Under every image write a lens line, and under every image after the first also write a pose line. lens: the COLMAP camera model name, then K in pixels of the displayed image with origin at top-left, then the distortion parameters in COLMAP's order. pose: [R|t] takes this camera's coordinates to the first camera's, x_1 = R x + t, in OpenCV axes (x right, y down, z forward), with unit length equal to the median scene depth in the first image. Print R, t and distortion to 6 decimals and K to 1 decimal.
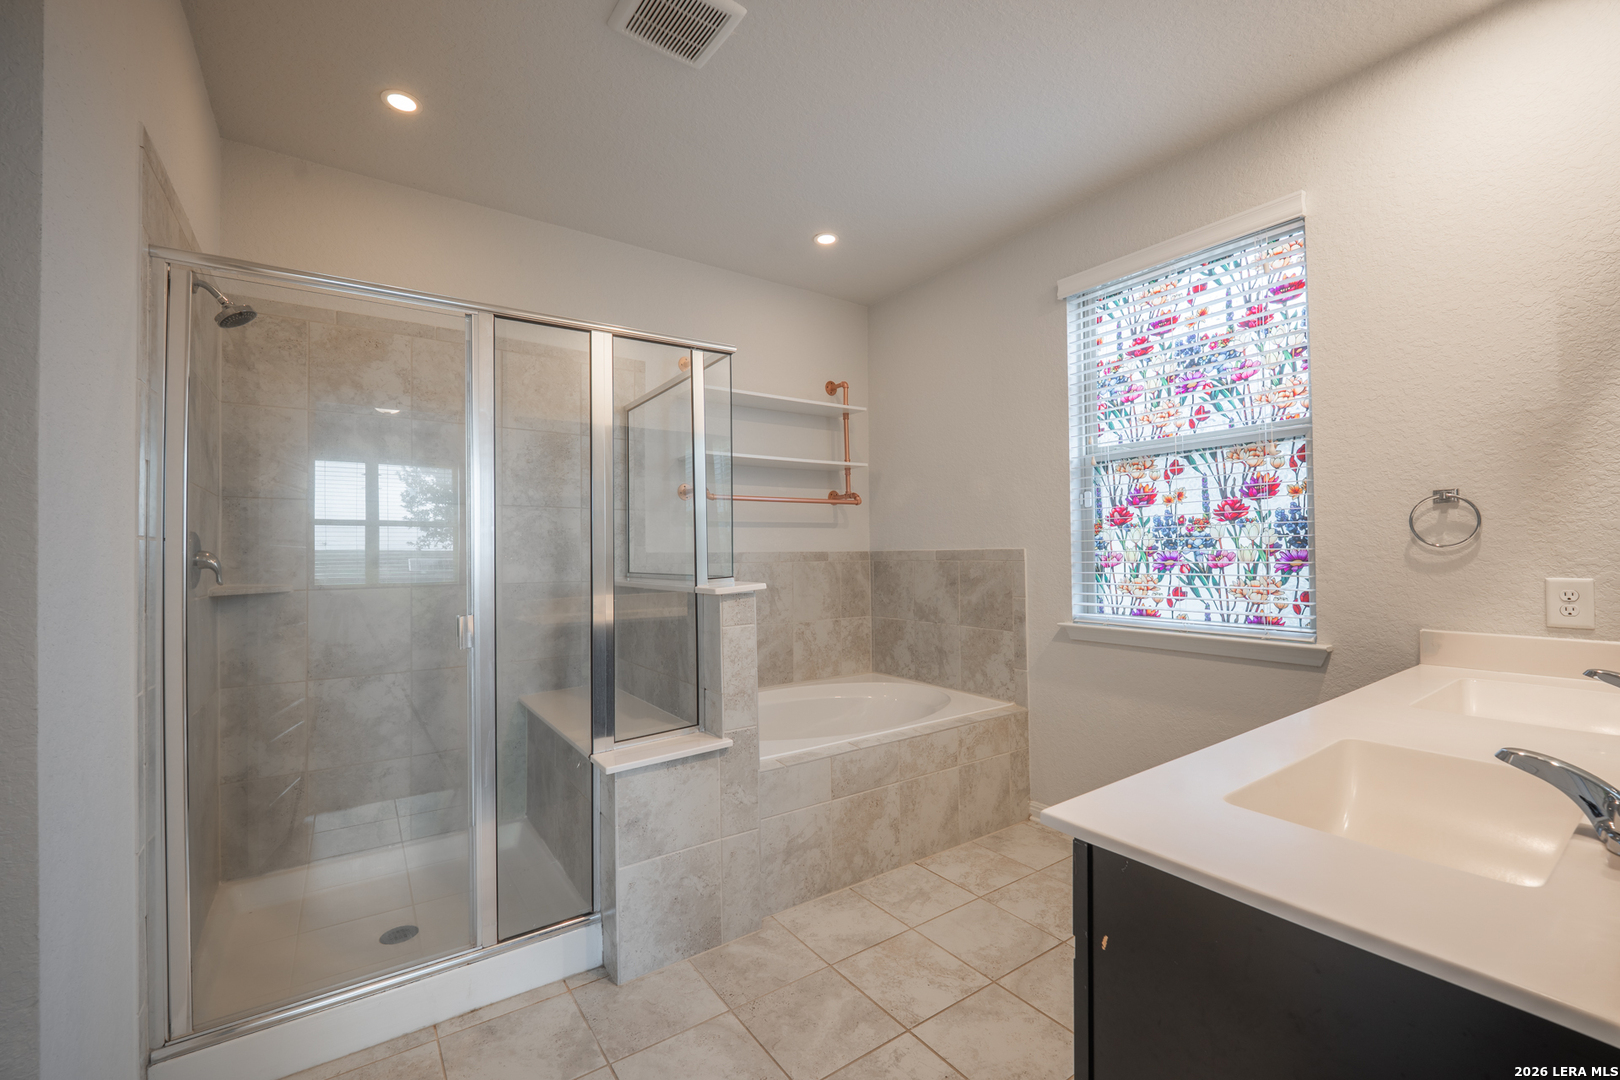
lens RADIAL K [[655.9, 0, 789.2], [0, 655.9, 543.0], [0, 0, 1]] dist [-0.008066, -0.004100]
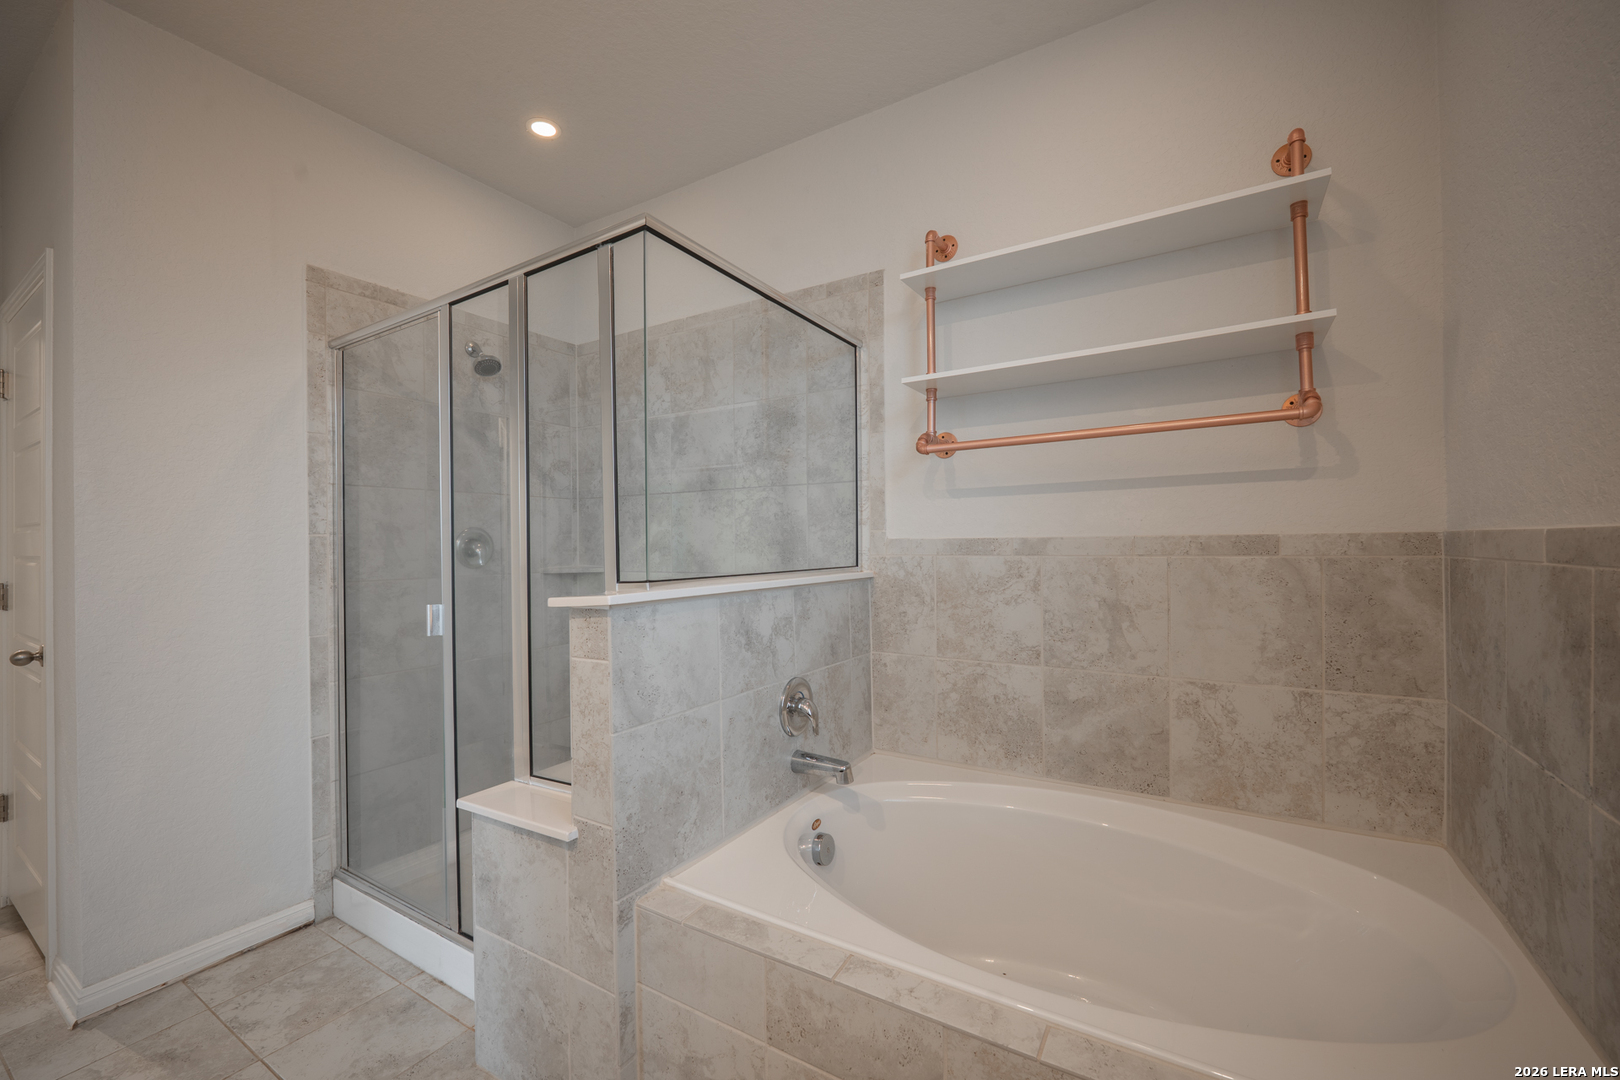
lens RADIAL K [[655.9, 0, 789.2], [0, 655.9, 543.0], [0, 0, 1]] dist [-0.008066, -0.004100]
pose [[0.409303, 0.005173, -0.912384, 0.343505], [0.022944, 0.999609, 0.015961, 0.004604], [0.912110, -0.027467, 0.409025, 0.545219]]
